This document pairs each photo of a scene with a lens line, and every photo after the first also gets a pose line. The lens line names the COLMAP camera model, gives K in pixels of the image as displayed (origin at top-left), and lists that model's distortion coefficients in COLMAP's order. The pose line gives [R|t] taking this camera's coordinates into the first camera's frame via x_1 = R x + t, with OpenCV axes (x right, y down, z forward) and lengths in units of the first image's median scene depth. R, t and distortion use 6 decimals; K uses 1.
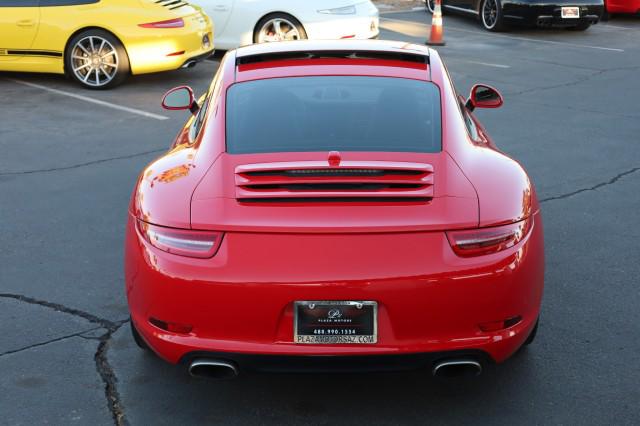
lens RADIAL K [[990.9, 0, 319.9], [0, 990.9, 211.7], [0, 0, 1]] dist [-0.013600, 0.000000]
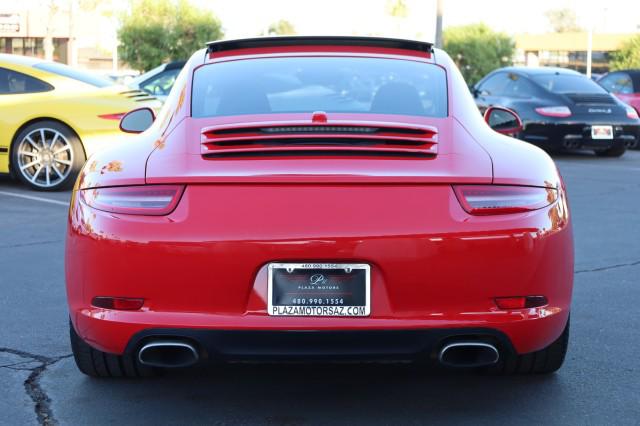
lens RADIAL K [[1176.0, 0, 320.7], [0, 1176.0, 217.3], [0, 0, 1]] dist [-0.021796, 0.000000]
pose [[0.999960, 0.006129, 0.006509, 0.008428], [-0.004976, 0.986383, -0.164389, 0.172866], [-0.007428, 0.164350, 0.986374, 0.026871]]
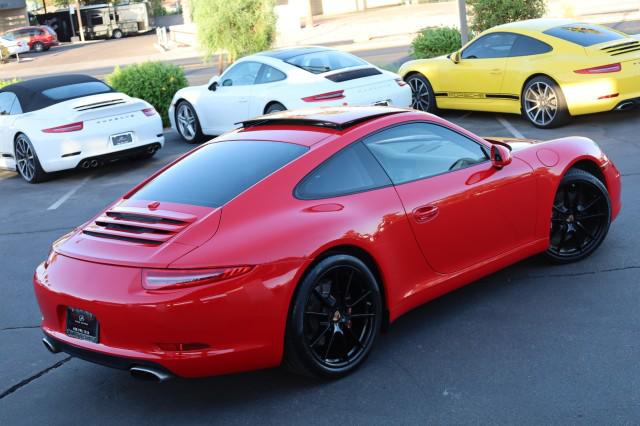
lens RADIAL K [[990.9, 0, 320.0], [0, 990.9, 208.5], [0, 0, 1]] dist [-0.013600, 0.000000]
pose [[0.679033, 0.075281, -0.730238, 1.208434], [-0.080349, 0.996373, 0.028002, -0.117547], [0.729698, 0.039659, 0.682619, 0.104973]]
